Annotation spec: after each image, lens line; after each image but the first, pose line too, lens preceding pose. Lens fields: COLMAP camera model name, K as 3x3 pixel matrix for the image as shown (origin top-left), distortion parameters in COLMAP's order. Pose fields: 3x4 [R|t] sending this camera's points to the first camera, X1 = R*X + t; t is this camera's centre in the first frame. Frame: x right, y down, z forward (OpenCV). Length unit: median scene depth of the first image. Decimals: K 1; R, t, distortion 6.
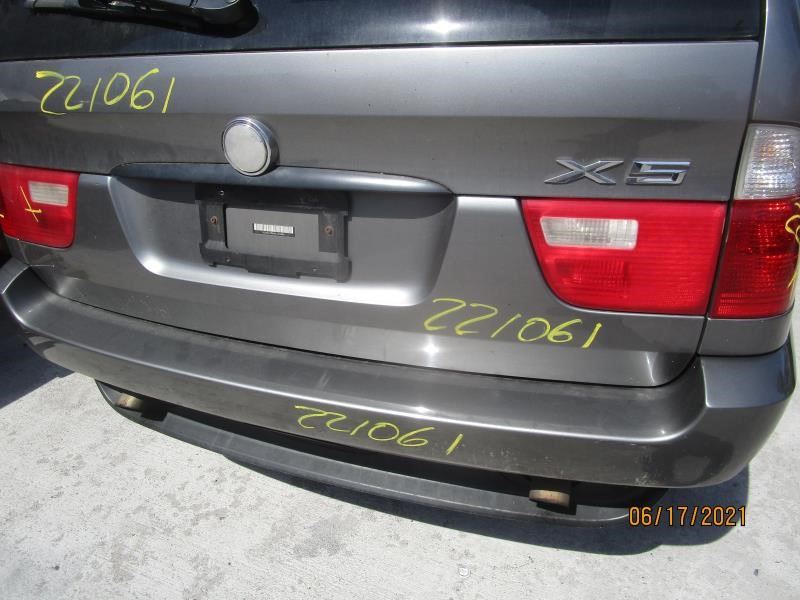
lens RADIAL K [[576.4, 0, 401.7], [0, 576.4, 299.4], [0, 0, 1]] dist [-0.023090, 0.005121]
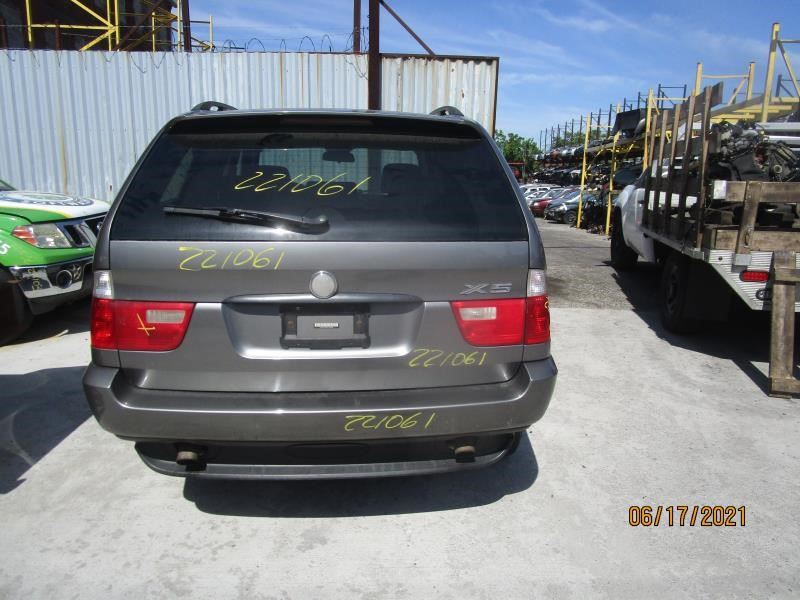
lens RADIAL K [[576.4, 0, 401.7], [0, 576.4, 299.4], [0, 0, 1]] dist [-0.023090, 0.005121]
pose [[0.904620, -0.046452, 0.423679, -0.836135], [0.139077, 0.971805, -0.190402, 0.204408], [-0.402889, 0.231166, 0.885575, -0.869613]]
